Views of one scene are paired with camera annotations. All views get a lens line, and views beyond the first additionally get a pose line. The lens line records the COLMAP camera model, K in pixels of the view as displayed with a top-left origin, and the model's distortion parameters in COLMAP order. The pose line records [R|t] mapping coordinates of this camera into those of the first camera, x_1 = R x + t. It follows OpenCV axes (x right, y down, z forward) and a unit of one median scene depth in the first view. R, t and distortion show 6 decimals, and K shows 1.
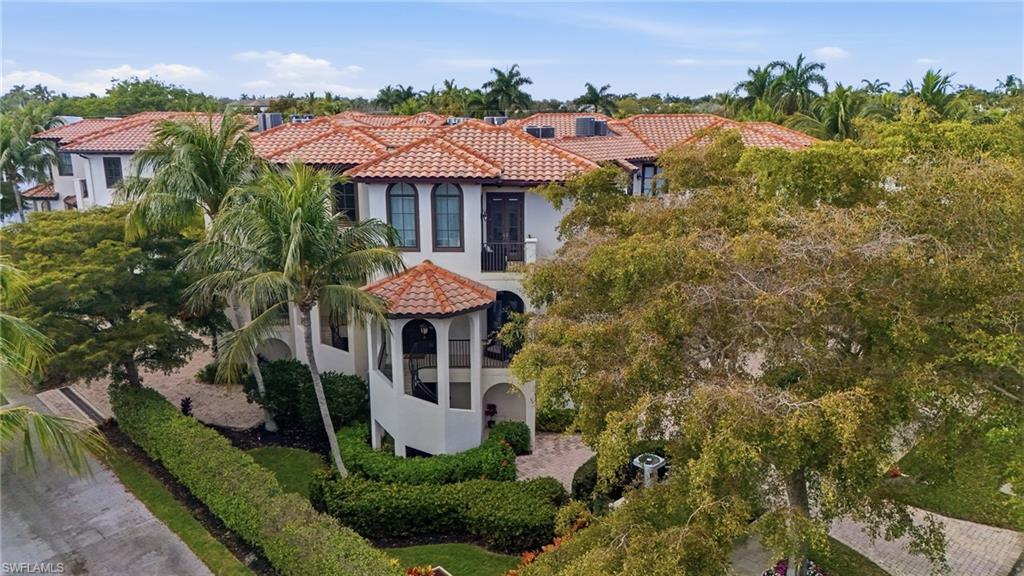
lens RADIAL K [[732.0, 0, 512.0], [0, 732.0, 288.0], [0, 0, 1]] dist [0.000371, 0.002168]
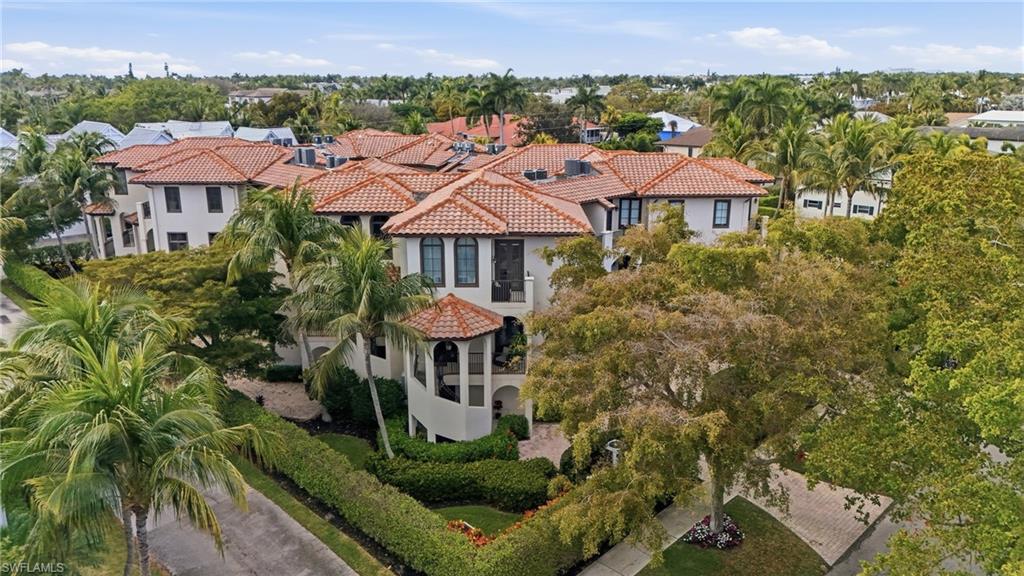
lens RADIAL K [[716.3, 0, 512.0], [0, 716.3, 288.0], [0, 0, 1]] dist [0.007350, 0.000783]
pose [[0.999951, -0.000748, 0.009862, -0.019034], [0.000462, 0.999580, 0.028981, -0.089694], [-0.009879, -0.028975, 0.999531, -0.303385]]
